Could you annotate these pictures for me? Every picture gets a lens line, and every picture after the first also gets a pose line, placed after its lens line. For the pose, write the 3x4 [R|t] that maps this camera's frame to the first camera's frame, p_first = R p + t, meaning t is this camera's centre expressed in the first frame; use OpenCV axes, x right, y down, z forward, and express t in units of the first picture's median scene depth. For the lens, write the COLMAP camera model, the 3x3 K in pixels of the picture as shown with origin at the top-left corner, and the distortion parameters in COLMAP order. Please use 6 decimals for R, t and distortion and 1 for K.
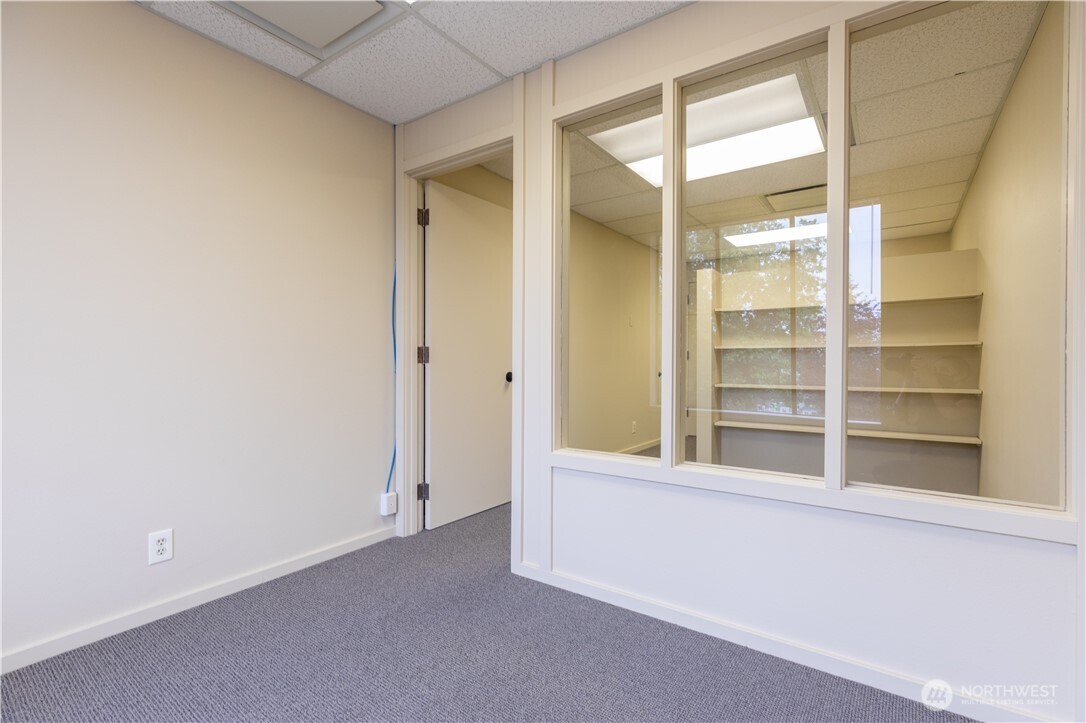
lens RADIAL K [[505.8, 0, 518.5], [0, 505.8, 362.0], [0, 0, 1]] dist [0.004873, 0.000255]
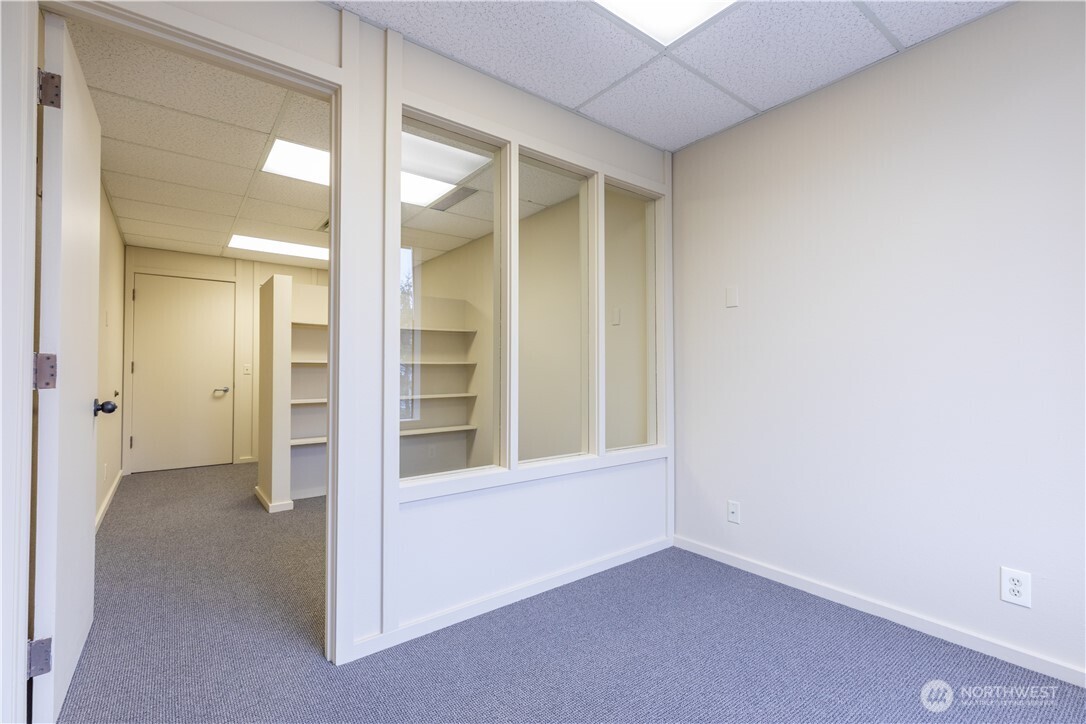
lens RADIAL K [[491.4, 0, 576.9], [0, 491.4, 363.1], [0, 0, 1]] dist [0.021899, -0.000327]
pose [[0.238911, 0.016473, 0.970902, -0.446678], [0.001931, 0.999846, -0.017439, -0.010647], [-0.971040, 0.006041, 0.238843, 0.331692]]
